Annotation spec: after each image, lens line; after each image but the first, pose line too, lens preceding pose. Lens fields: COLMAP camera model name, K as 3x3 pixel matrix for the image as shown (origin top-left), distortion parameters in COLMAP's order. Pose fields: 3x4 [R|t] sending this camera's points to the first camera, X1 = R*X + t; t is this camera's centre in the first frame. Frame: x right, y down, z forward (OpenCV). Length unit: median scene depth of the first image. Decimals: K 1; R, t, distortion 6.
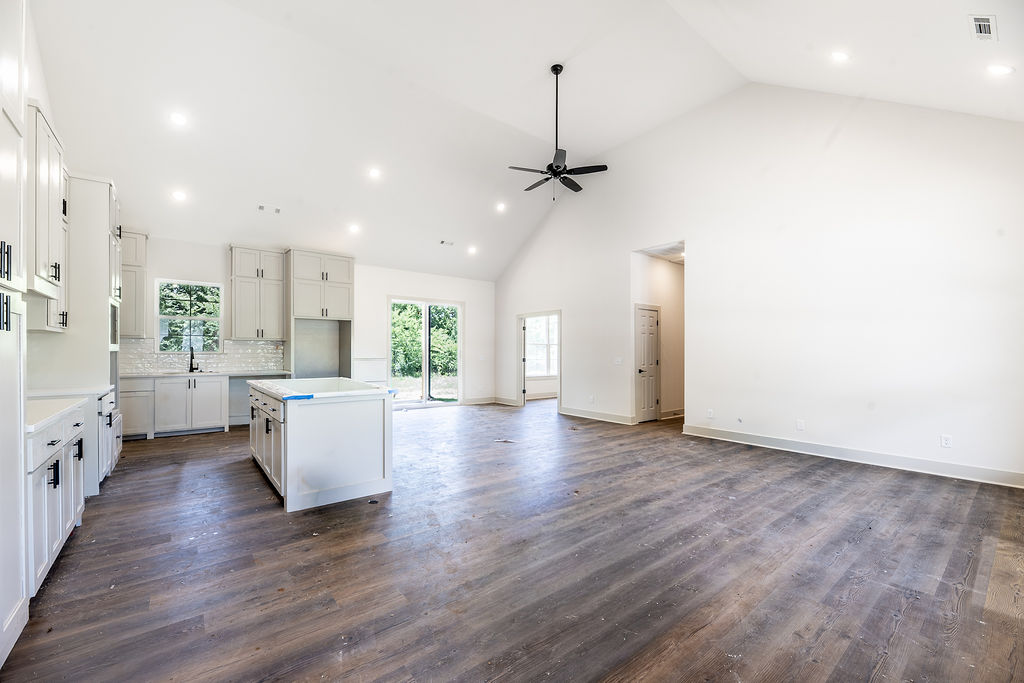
lens RADIAL K [[418.6, 0, 514.6], [0, 418.6, 348.5], [0, 0, 1]] dist [-0.001639, -0.001950]
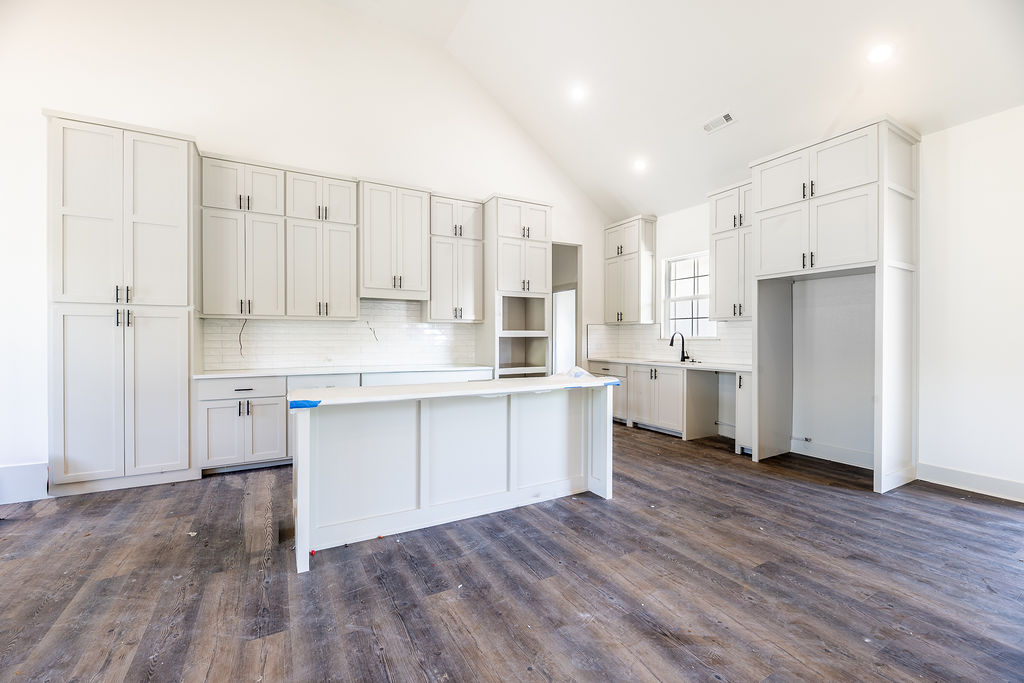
lens RADIAL K [[418.6, 0, 507.4], [0, 418.6, 337.8], [0, 0, 1]] dist [-0.001639, -0.001950]
pose [[-0.174122, -0.002058, -0.984722, 0.126408], [0.004503, 0.999986, -0.002886, 0.009257], [0.984714, -0.004937, -0.174110, 0.769243]]
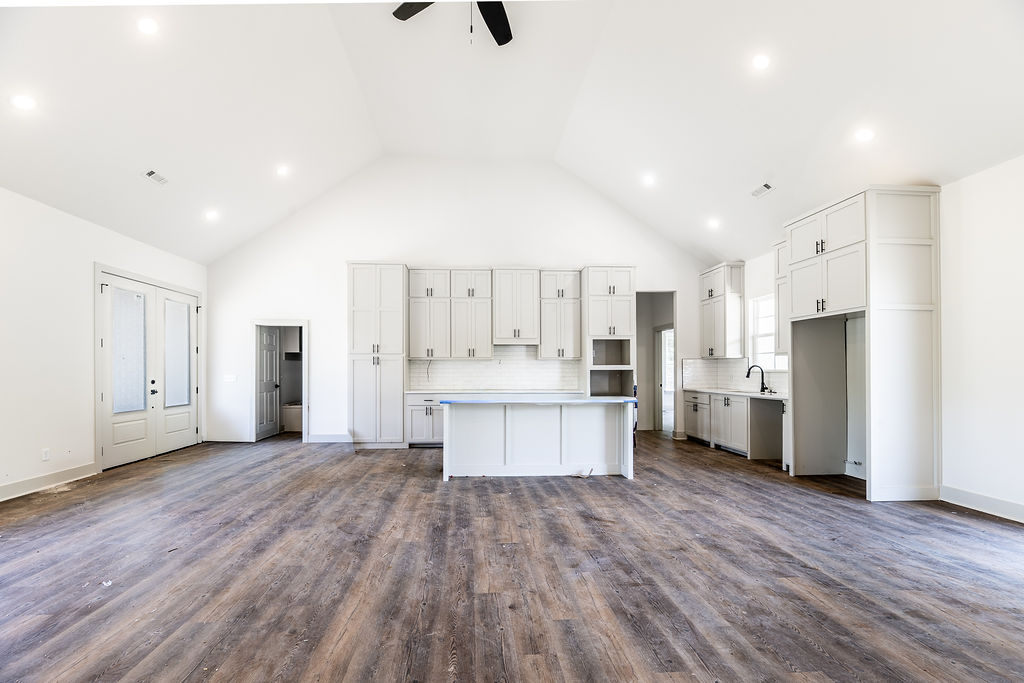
lens RADIAL K [[418.6, 0, 480.2], [0, 418.6, 366.2], [0, 0, 1]] dist [-0.001639, -0.001950]
pose [[-0.604361, -0.009464, -0.796654, 0.357255], [0.003705, 0.999885, -0.014689, 0.010335], [0.796702, -0.011829, -0.604256, 1.026685]]
